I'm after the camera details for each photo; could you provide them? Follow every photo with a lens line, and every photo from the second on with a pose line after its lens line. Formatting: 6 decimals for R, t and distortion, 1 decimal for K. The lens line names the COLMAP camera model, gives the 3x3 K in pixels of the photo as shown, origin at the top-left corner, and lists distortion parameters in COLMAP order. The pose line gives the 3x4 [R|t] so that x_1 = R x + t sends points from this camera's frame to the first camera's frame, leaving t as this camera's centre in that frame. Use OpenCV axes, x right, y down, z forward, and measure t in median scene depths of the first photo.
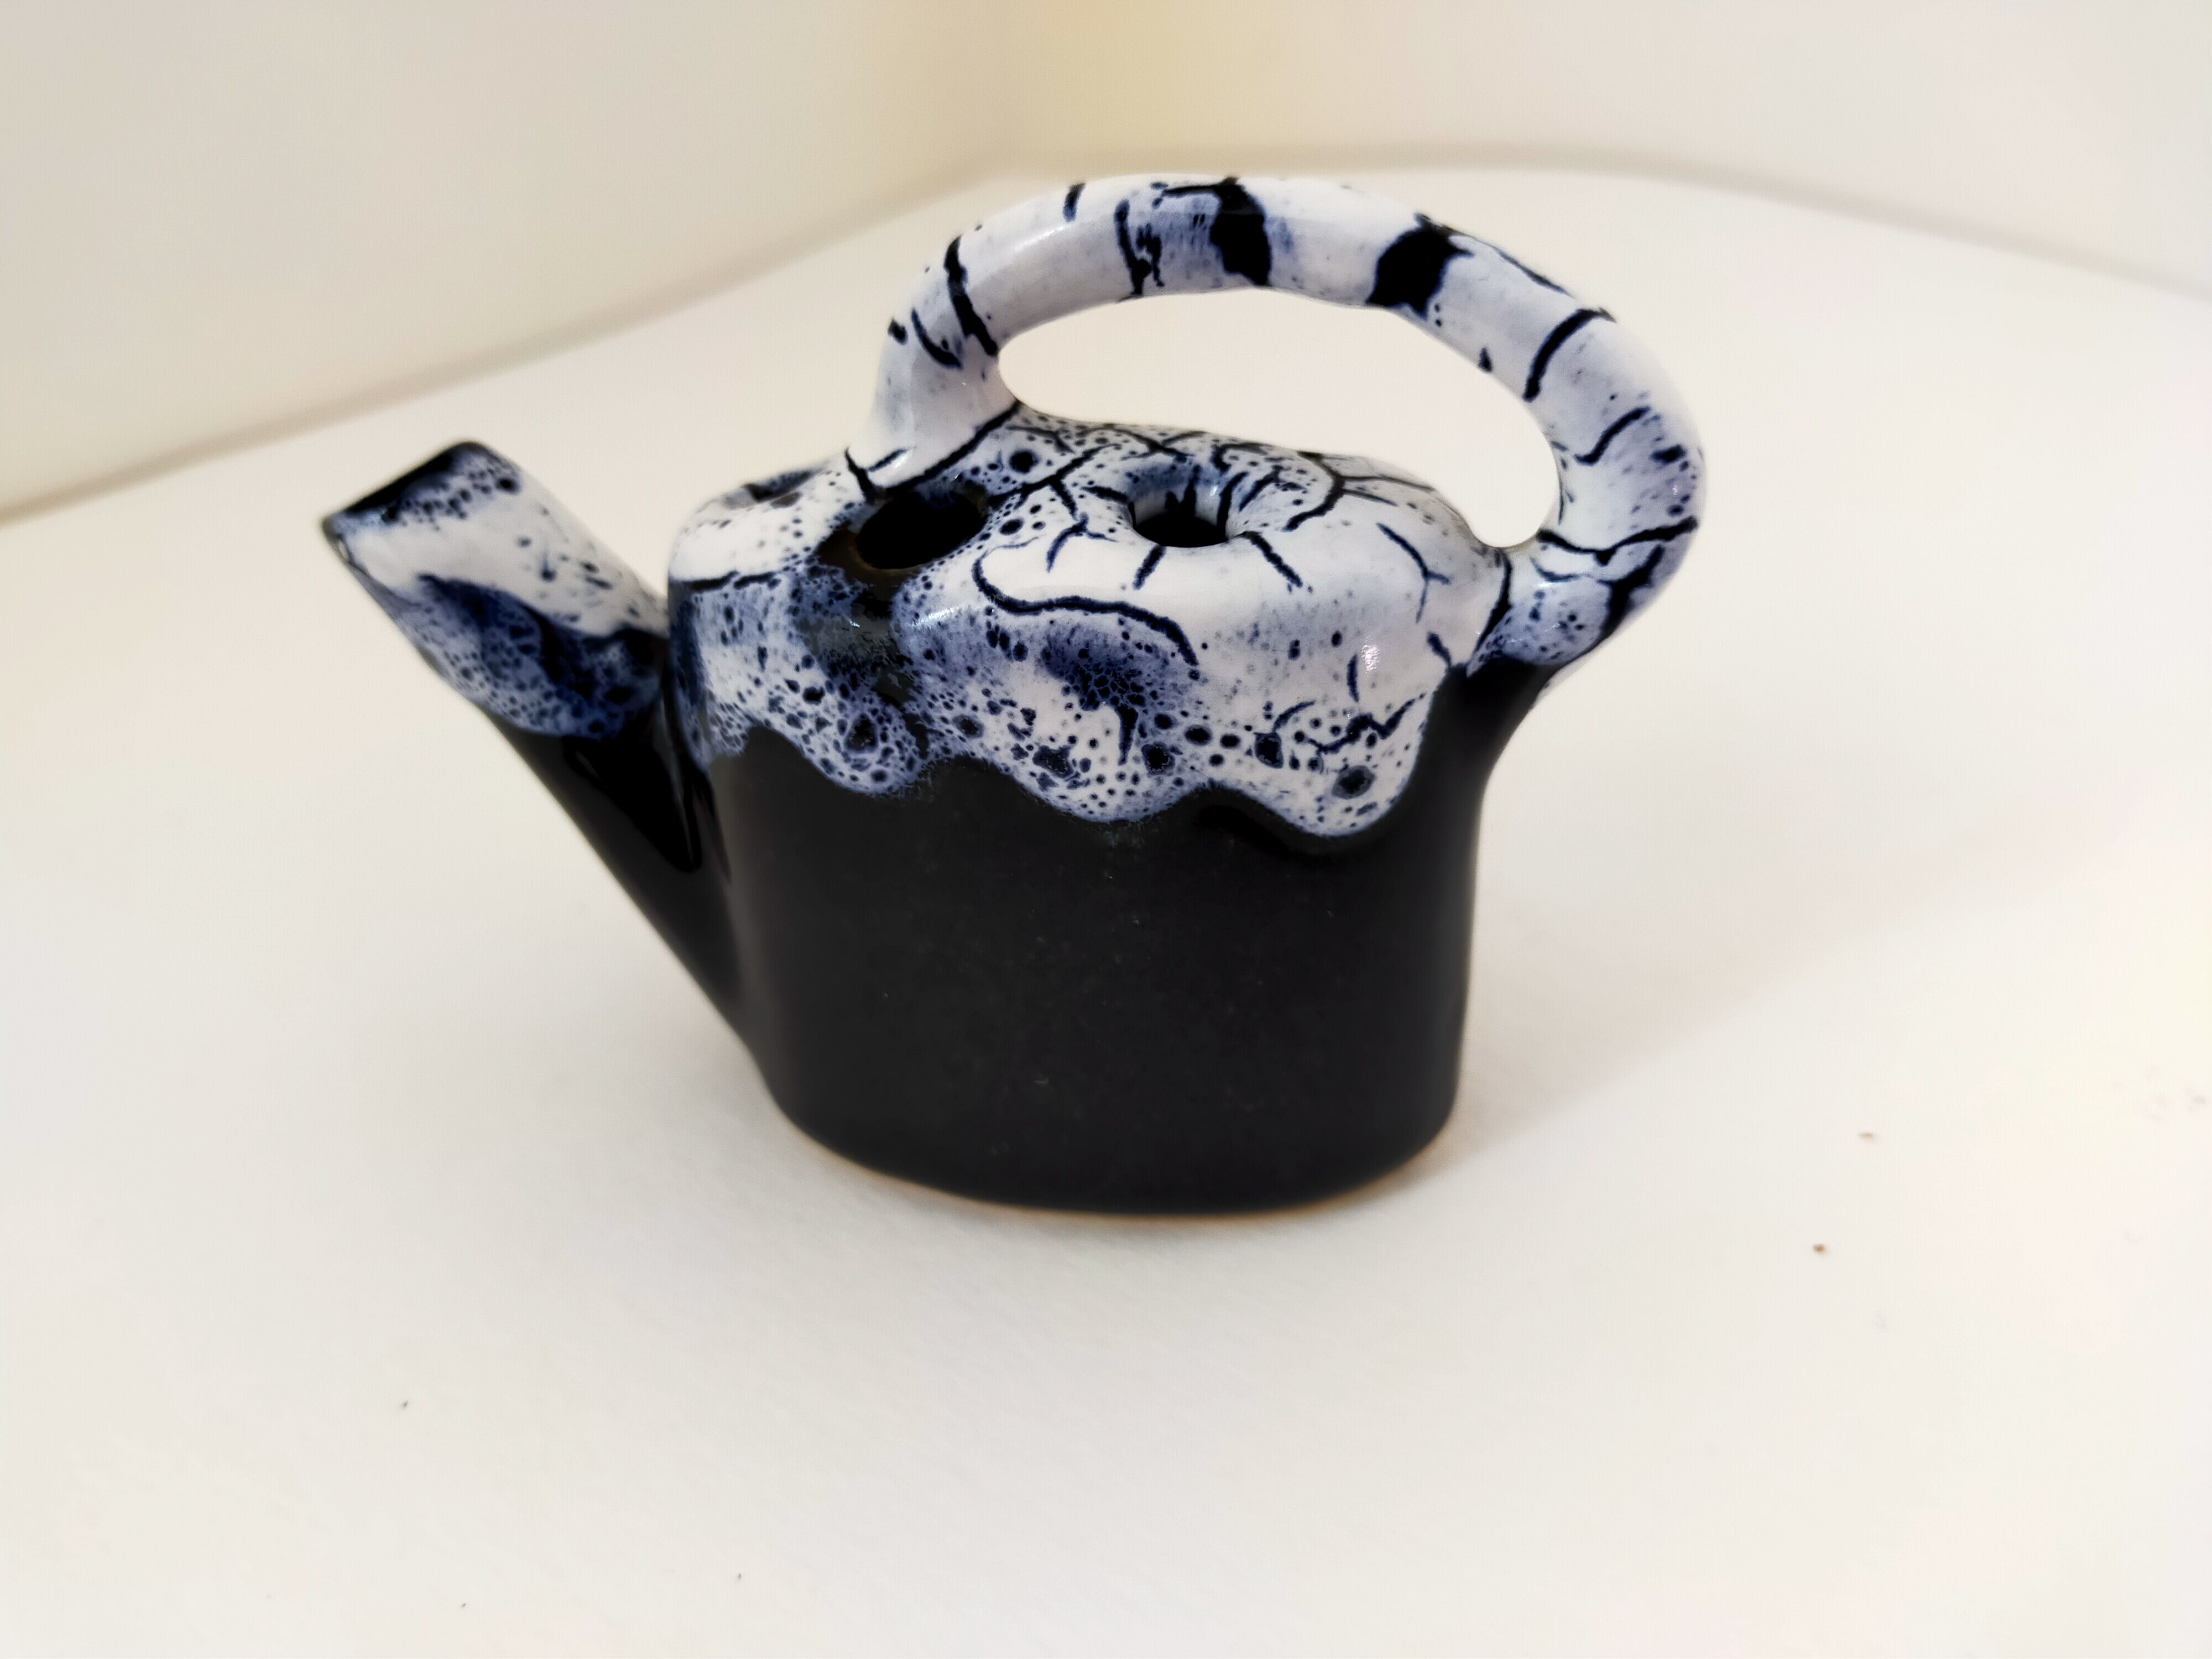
lens RADIAL K [[1749.3, 0, 1102.4], [0, 1749.3, 841.9], [0, 0, 1]] dist [0.109808, -0.351198]
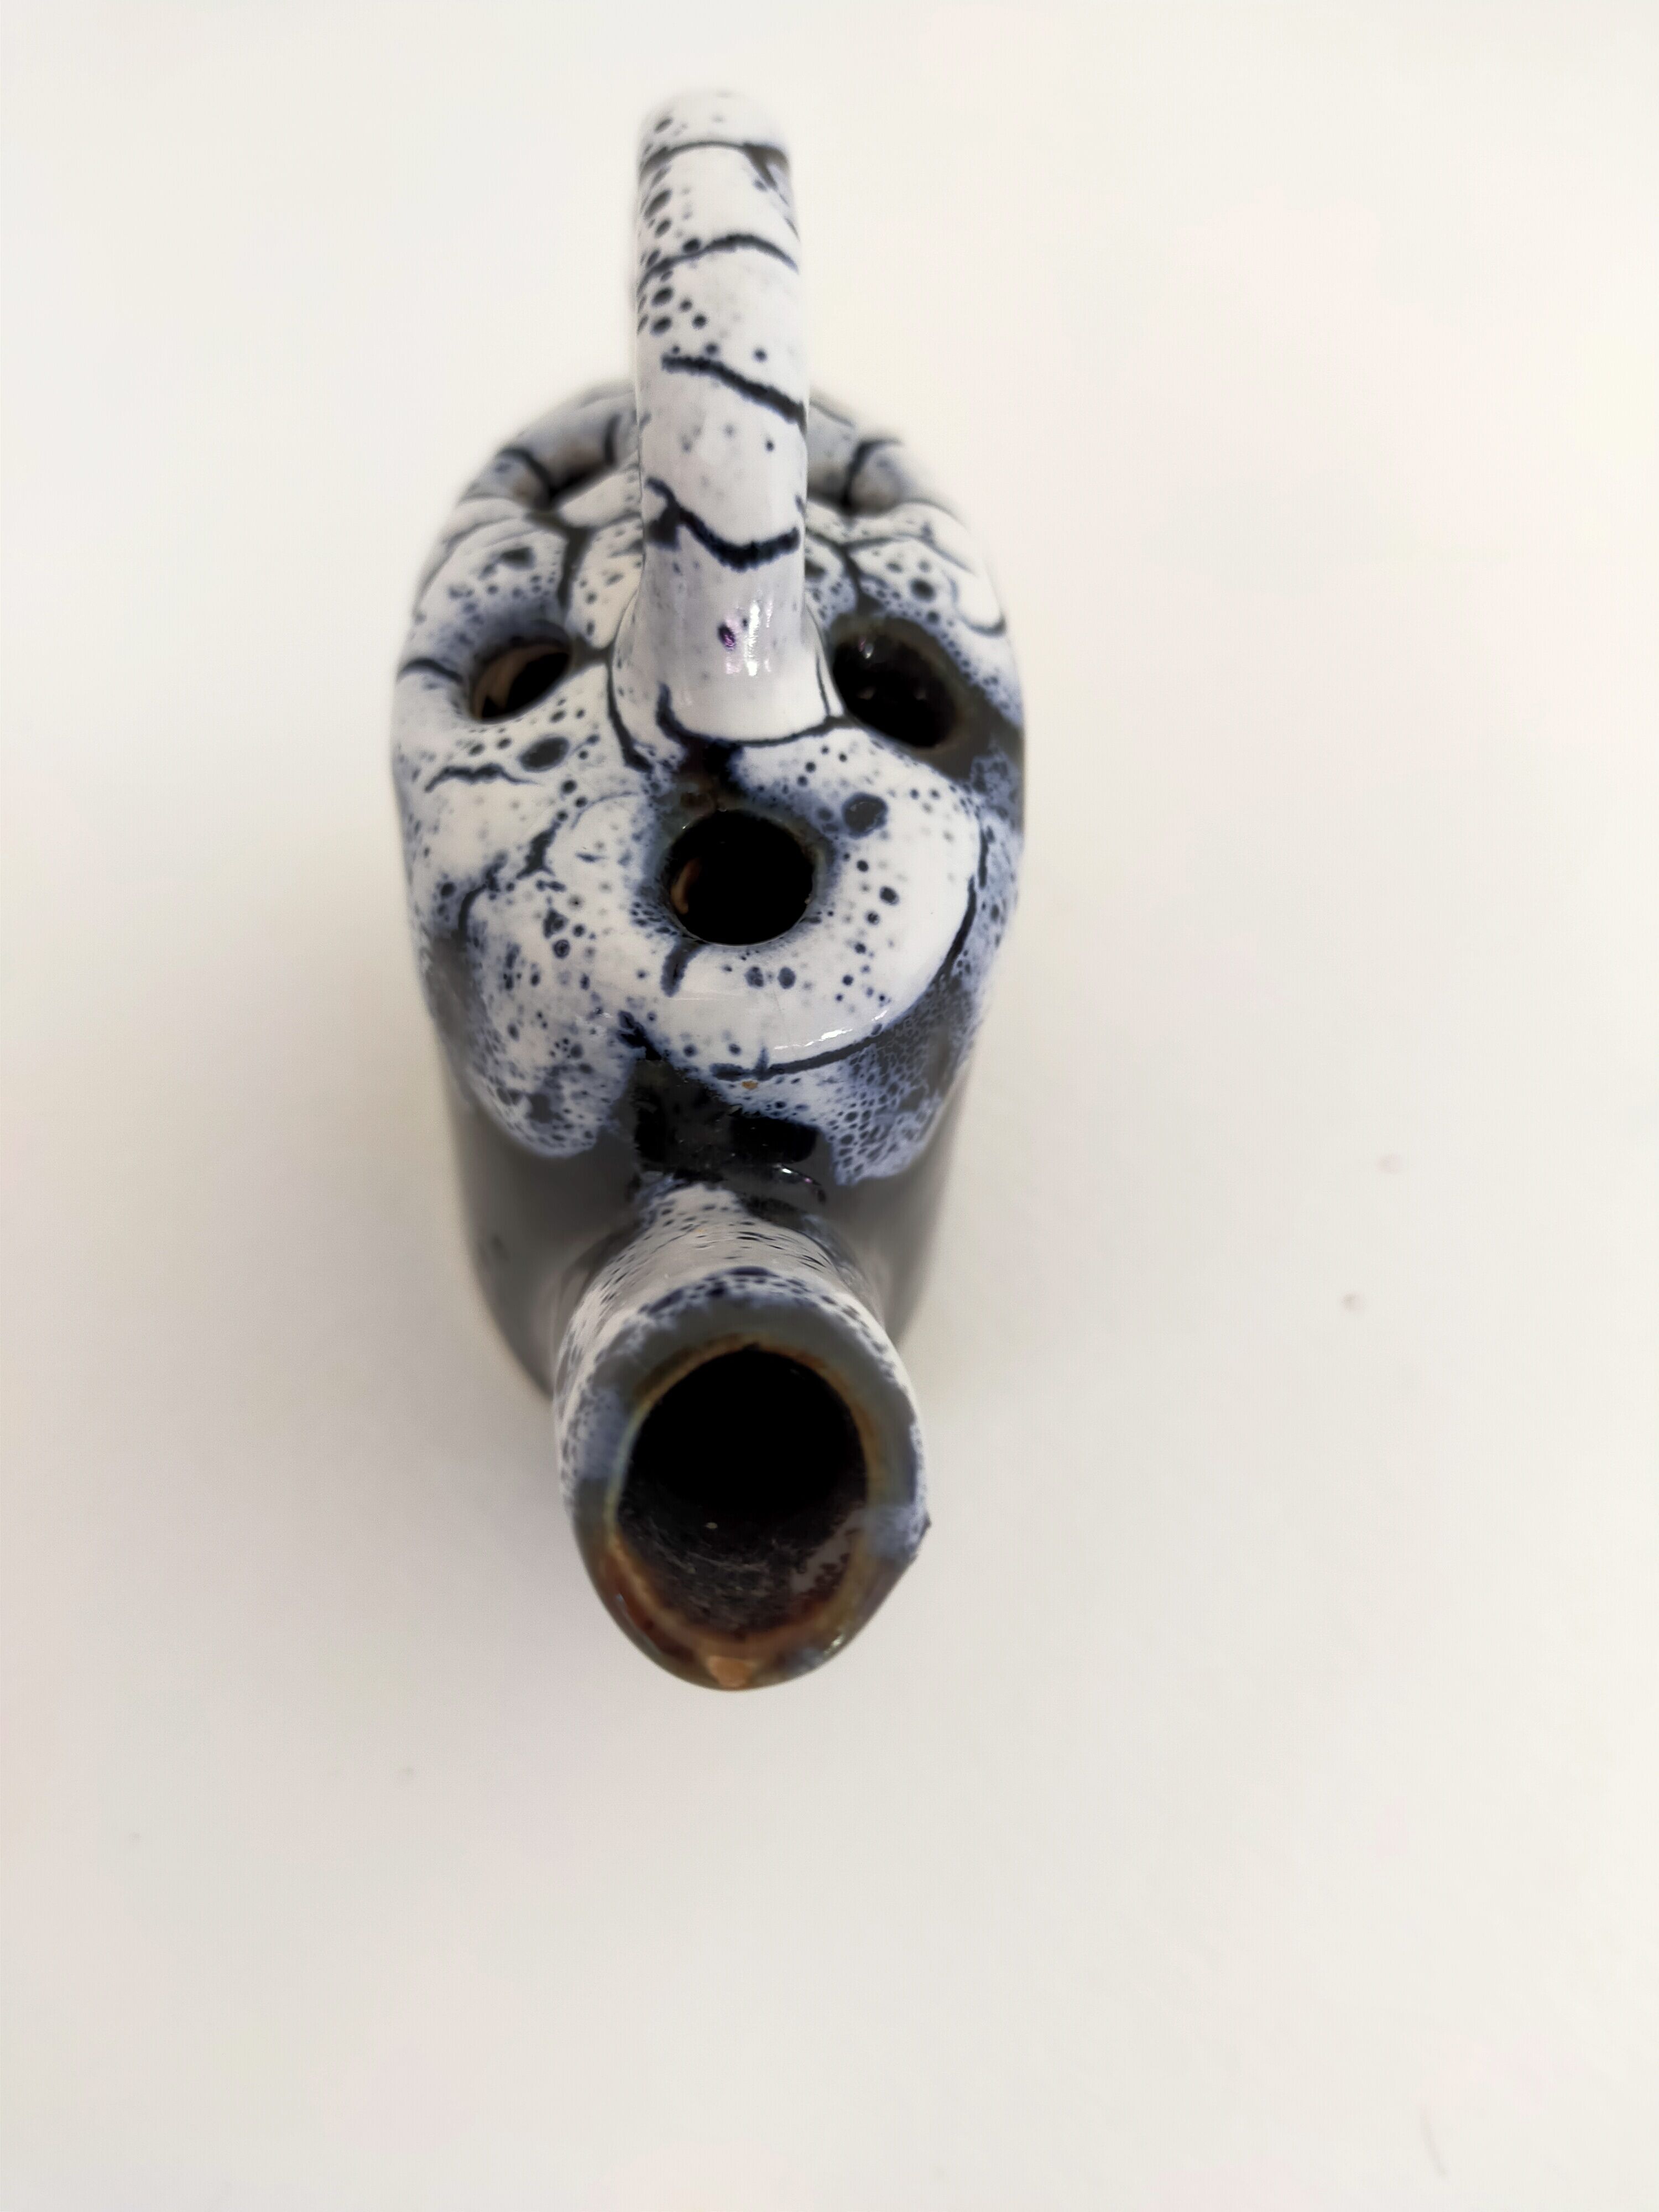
lens RADIAL K [[1755.6, 0, 829.5], [0, 1755.6, 1106.0], [0, 0, 1]] dist [0.099504, -0.348694]
pose [[-0.319170, -0.735454, 0.597694, -0.744980], [0.419654, 0.455795, 0.784947, -0.763279], [-0.849718, 0.501356, 0.163160, 0.997164]]
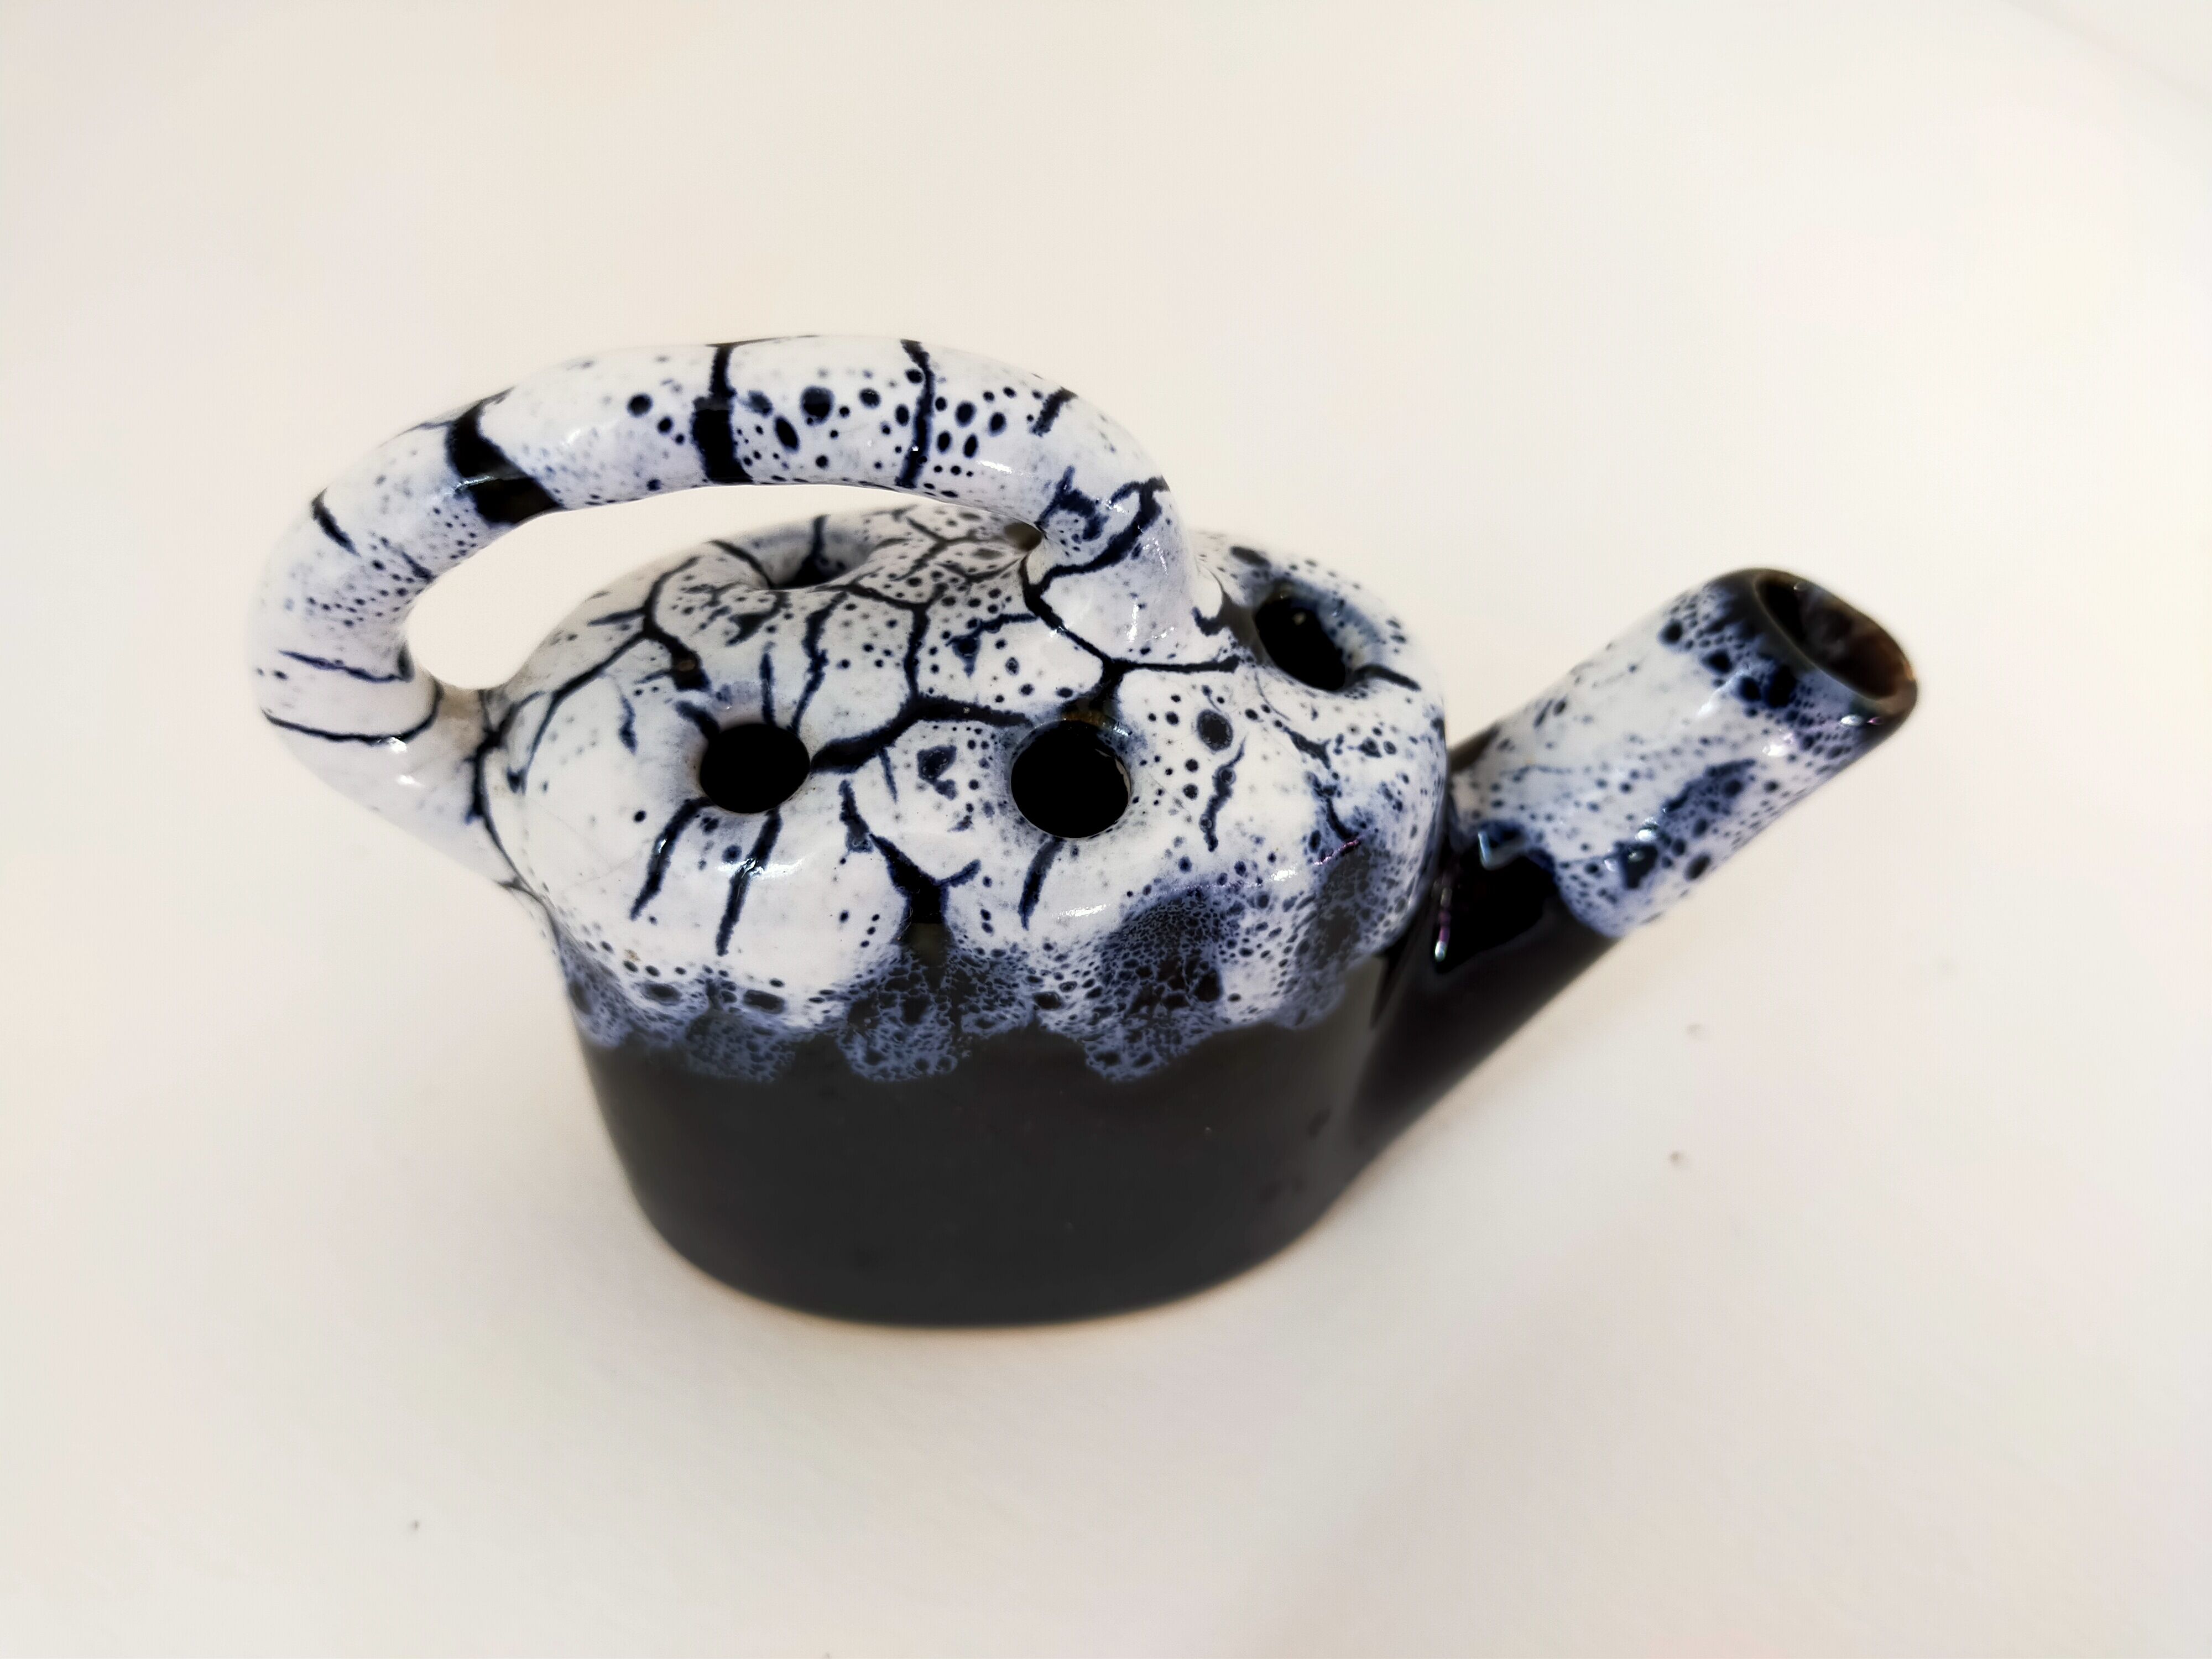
lens RADIAL K [[1718.8, 0, 1109.0], [0, 1718.8, 850.2], [0, 0, 1]] dist [0.109952, -0.328933]
pose [[-0.942496, 0.264501, -0.204305, 0.124094], [-0.133742, 0.261736, 0.955828, -1.067073], [0.306291, 0.928188, -0.211310, 1.376270]]
